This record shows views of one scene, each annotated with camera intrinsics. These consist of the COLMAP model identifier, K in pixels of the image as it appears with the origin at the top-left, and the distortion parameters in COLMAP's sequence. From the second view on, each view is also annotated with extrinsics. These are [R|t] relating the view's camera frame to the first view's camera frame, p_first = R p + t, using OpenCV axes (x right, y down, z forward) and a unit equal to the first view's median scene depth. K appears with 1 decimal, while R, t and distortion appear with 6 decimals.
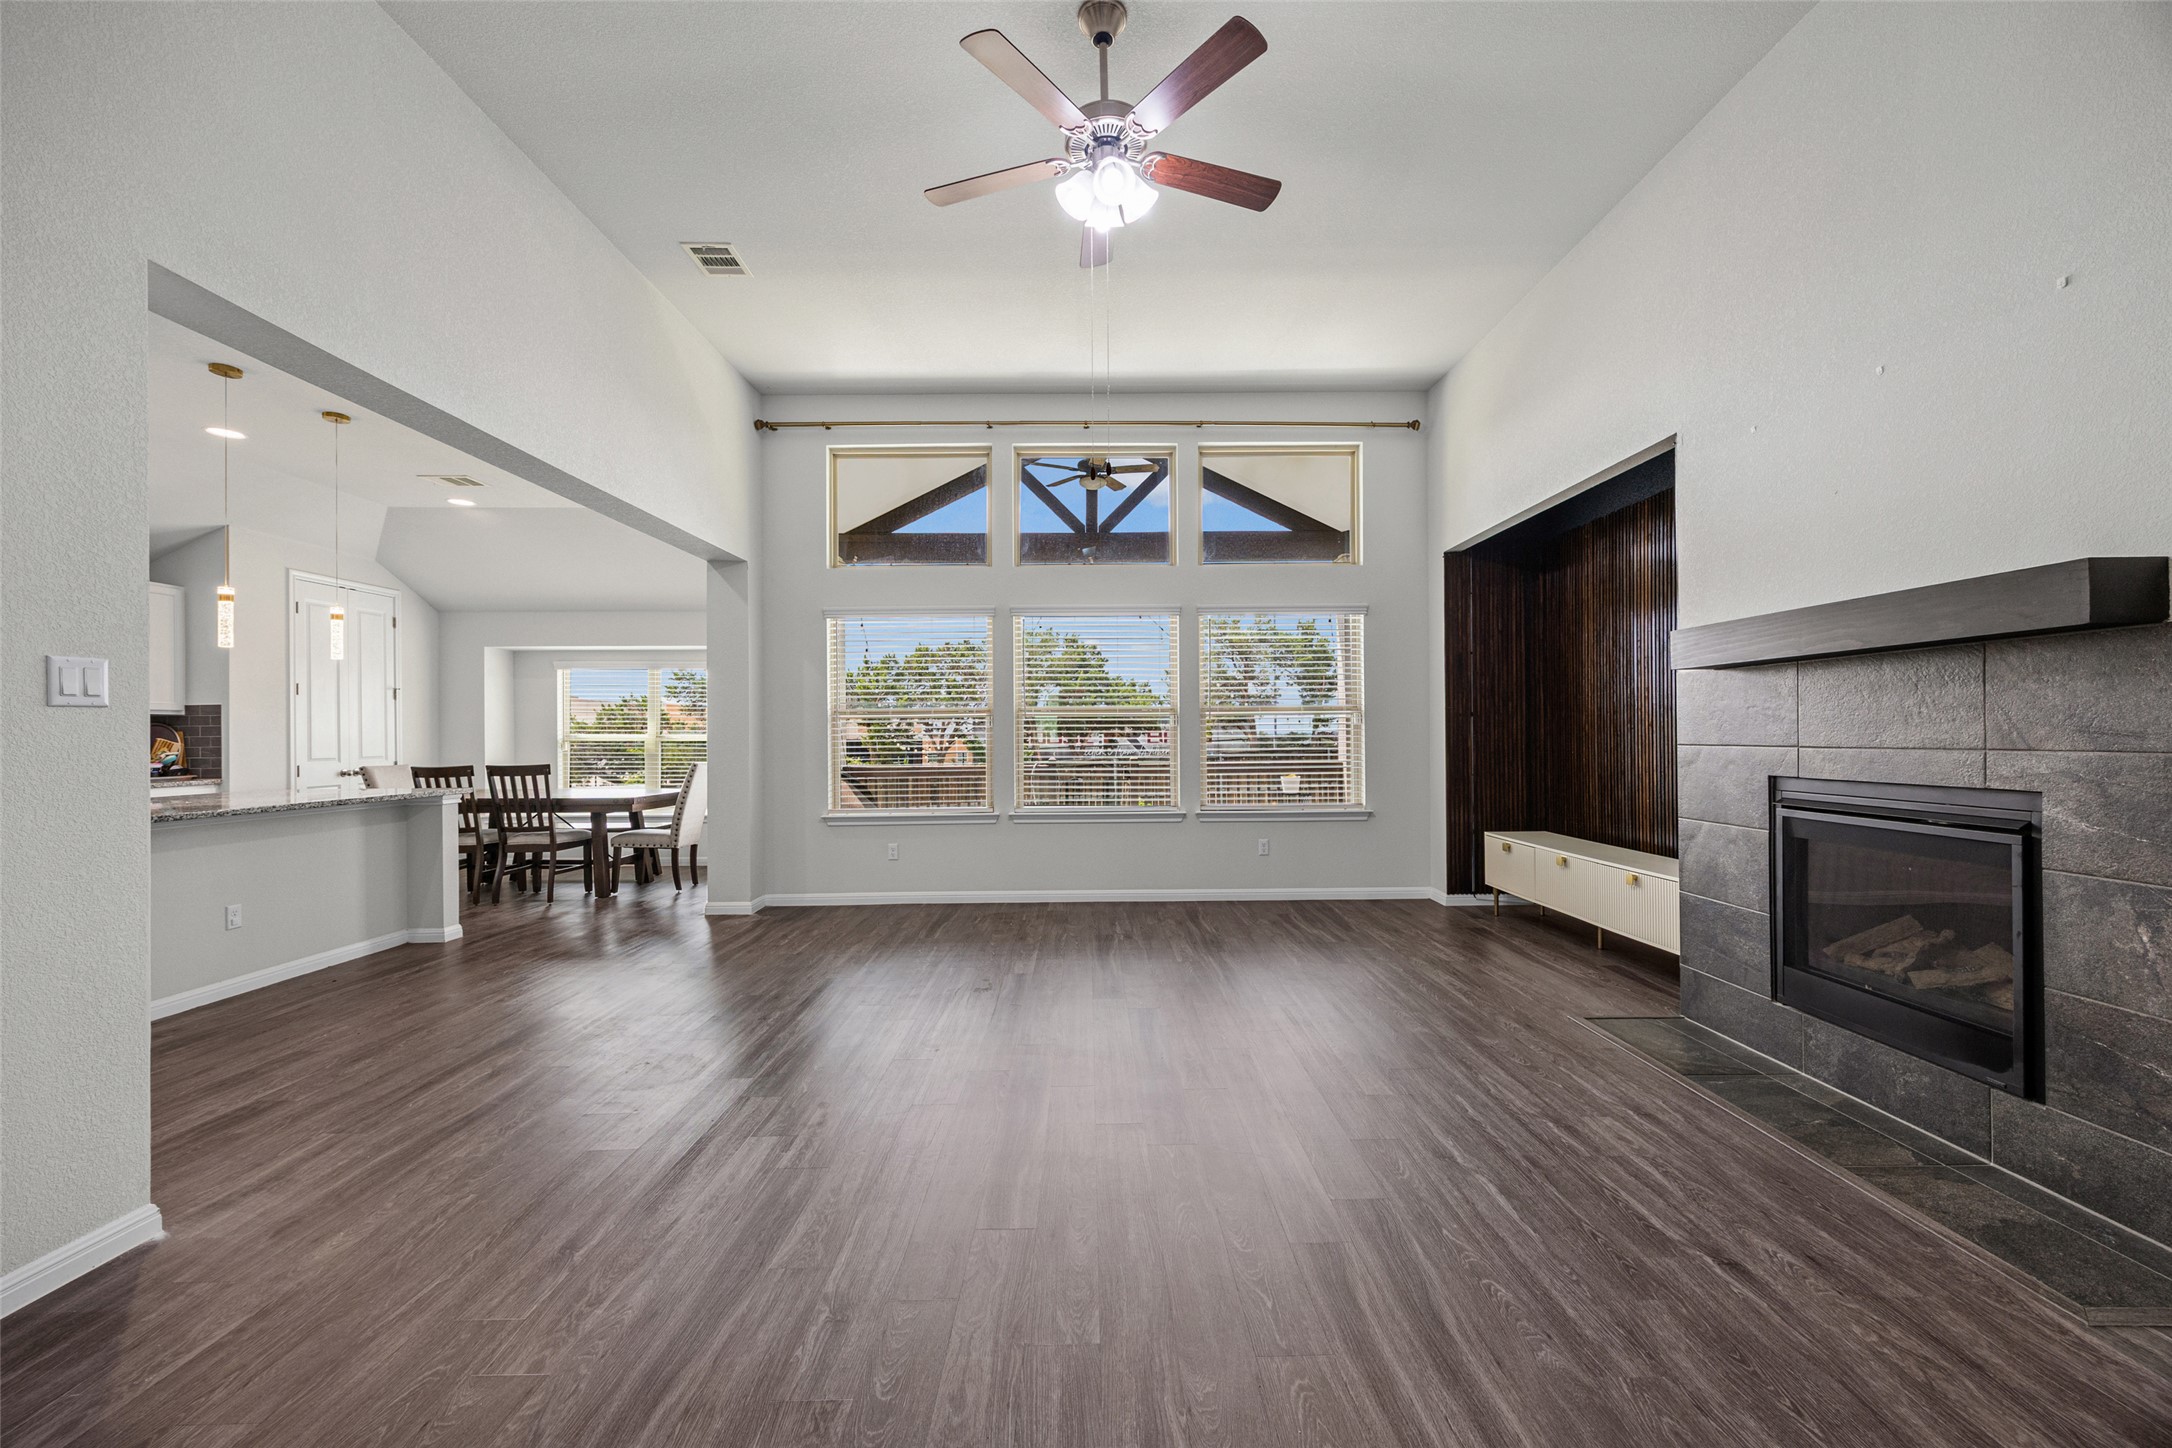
lens RADIAL K [[829.7, 0, 1085.2], [0, 829.7, 725.2], [0, 0, 1]] dist [-0.003919, -0.000569]
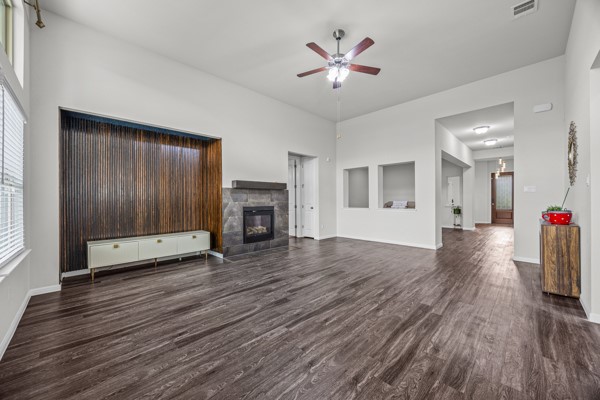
lens RADIAL K [[229.2, 0, 297.0], [0, 229.2, 203.8], [0, 0, 1]] dist [-0.003919, -0.000569]
pose [[-0.700658, 0.007481, 0.713458, -0.707611], [0.008120, 0.999964, -0.002511, 0.047527], [-0.713451, 0.004033, -0.700693, 2.071919]]
